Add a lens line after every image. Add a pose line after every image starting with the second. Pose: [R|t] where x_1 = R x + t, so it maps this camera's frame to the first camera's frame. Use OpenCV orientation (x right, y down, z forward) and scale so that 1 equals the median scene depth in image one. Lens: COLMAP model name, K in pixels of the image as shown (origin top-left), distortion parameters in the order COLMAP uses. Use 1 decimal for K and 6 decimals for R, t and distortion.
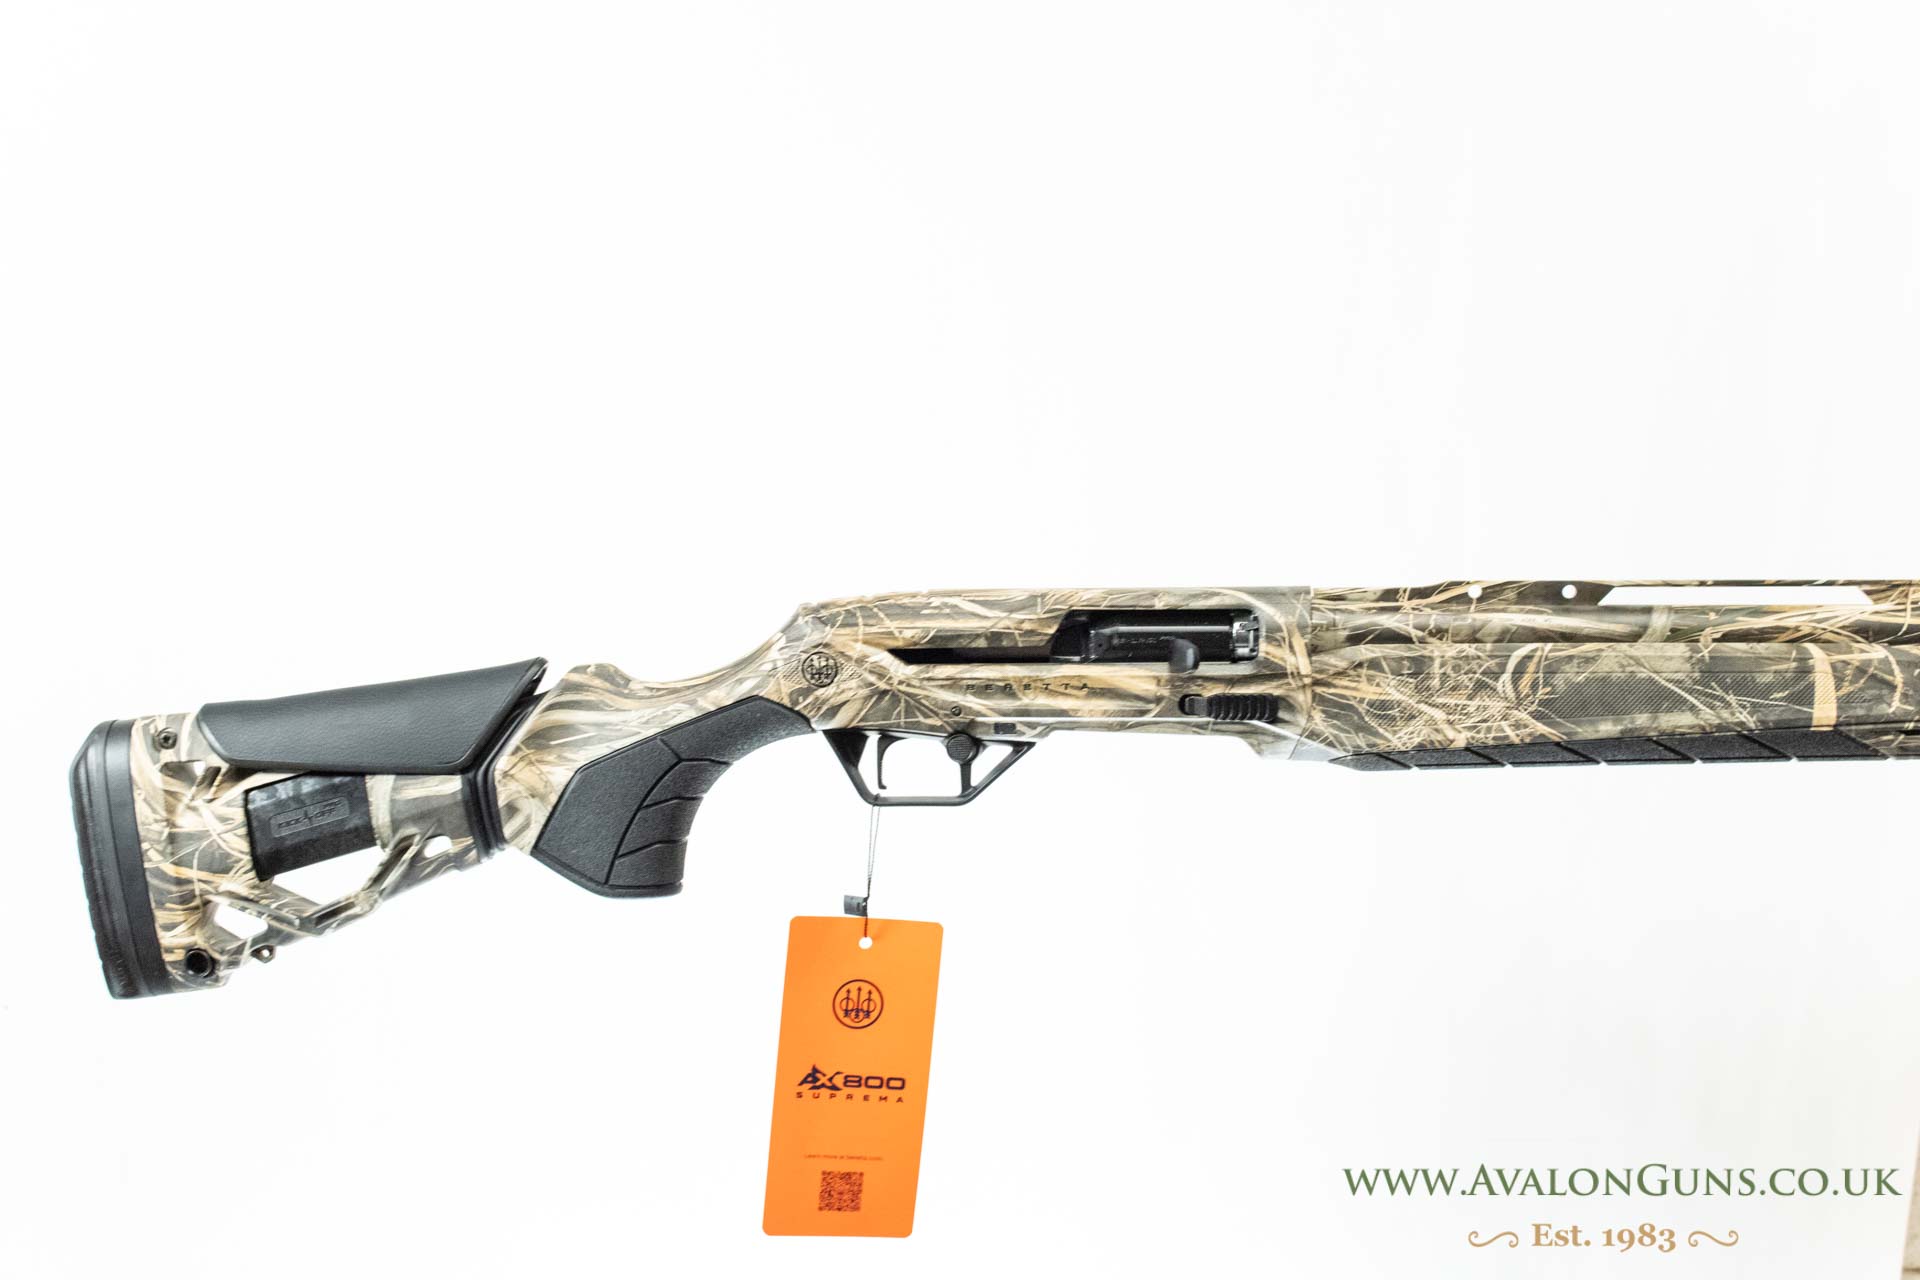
lens RADIAL K [[2950.8, 0, 960.0], [0, 2950.8, 640.0], [0, 0, 1]] dist [0.012061, 0.003675]
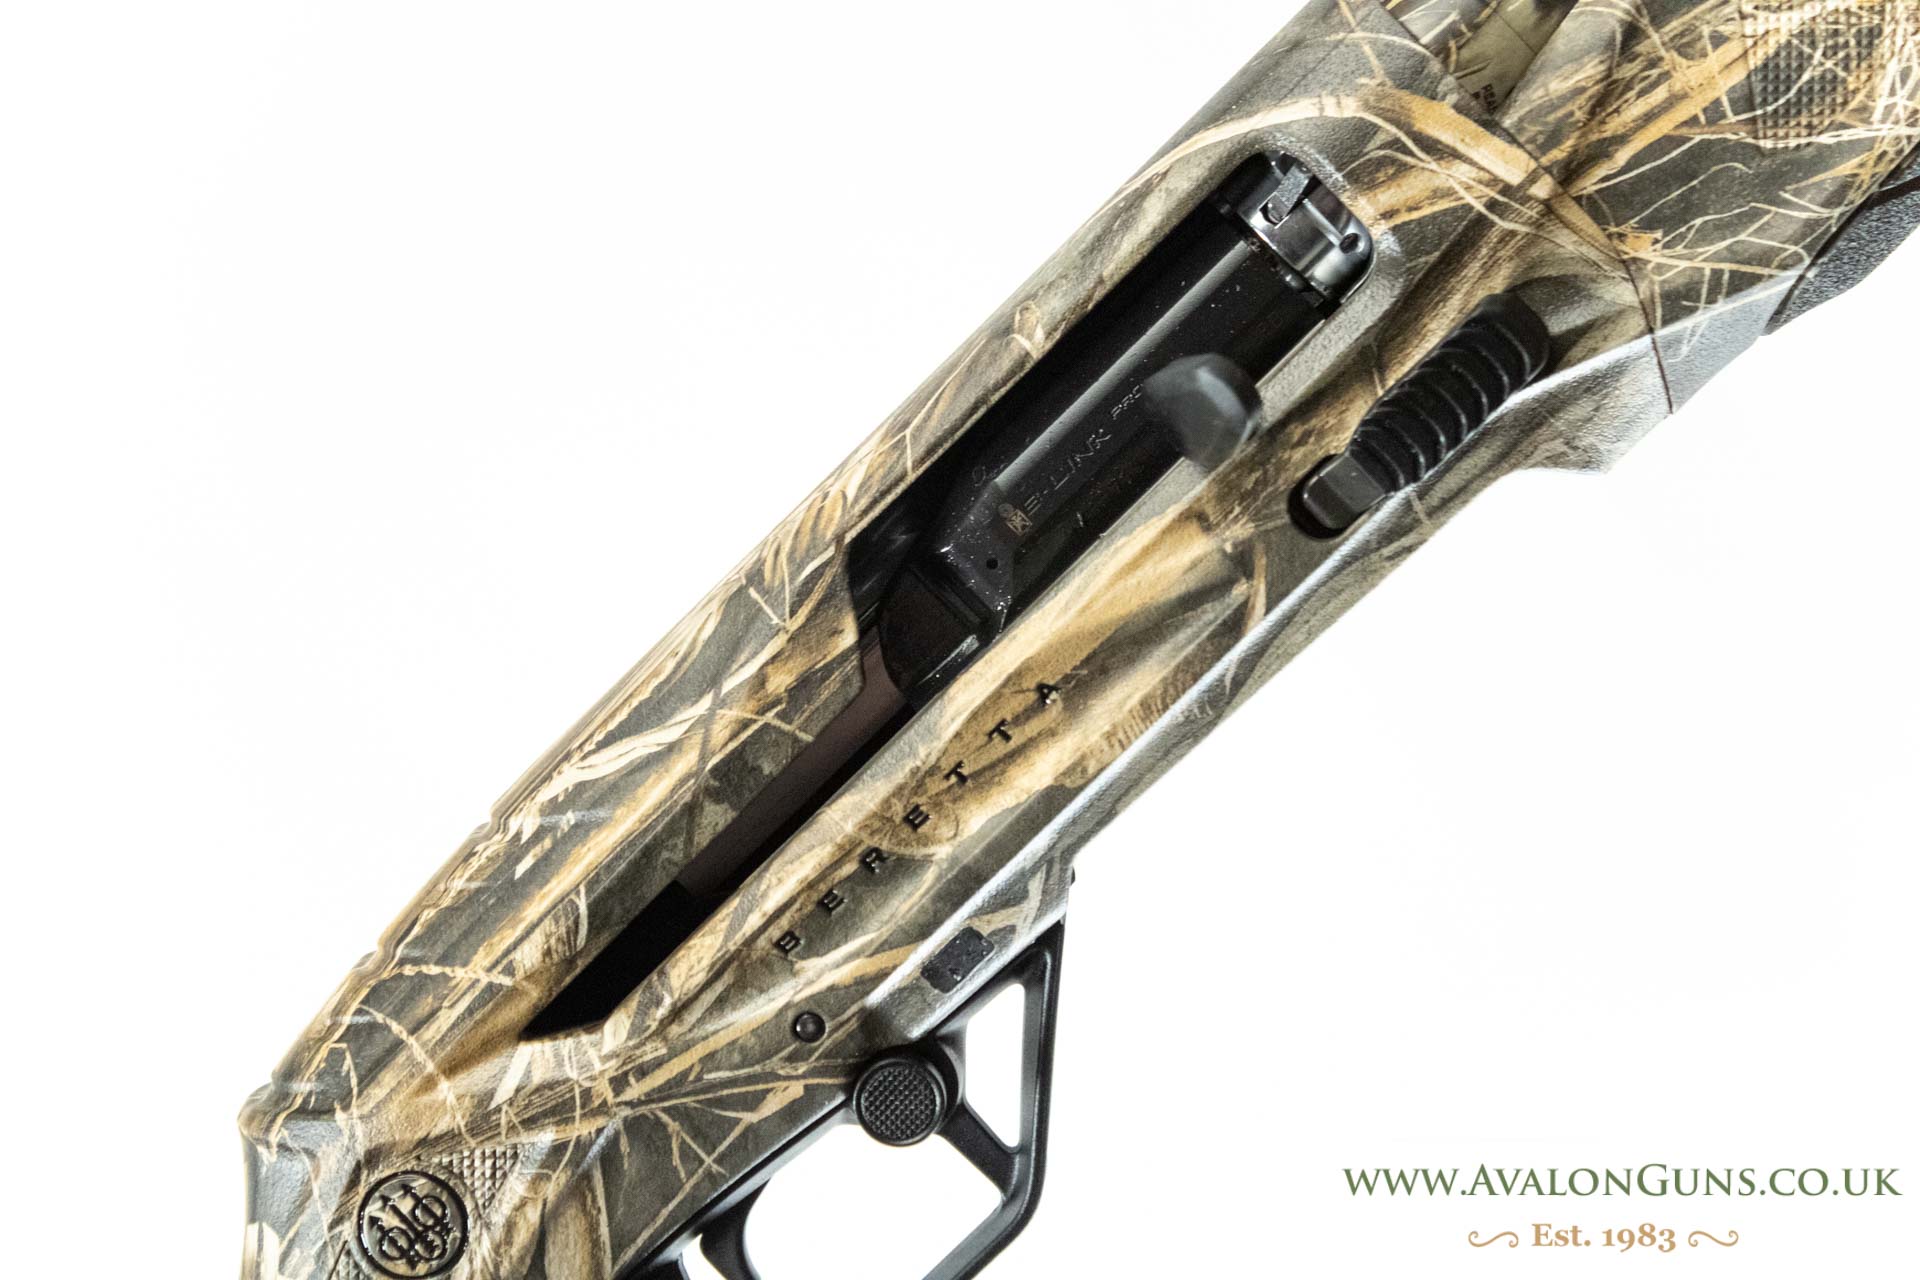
lens RADIAL K [[4355.3, 0, 960.0], [0, 4355.3, 640.0], [0, 0, 1]] dist [0.025842, 0.728210]
pose [[0.721907, -0.691960, -0.006530, 0.042615], [0.691873, 0.721926, -0.011633, 0.010842], [0.012764, 0.003879, 0.999911, 0.531991]]
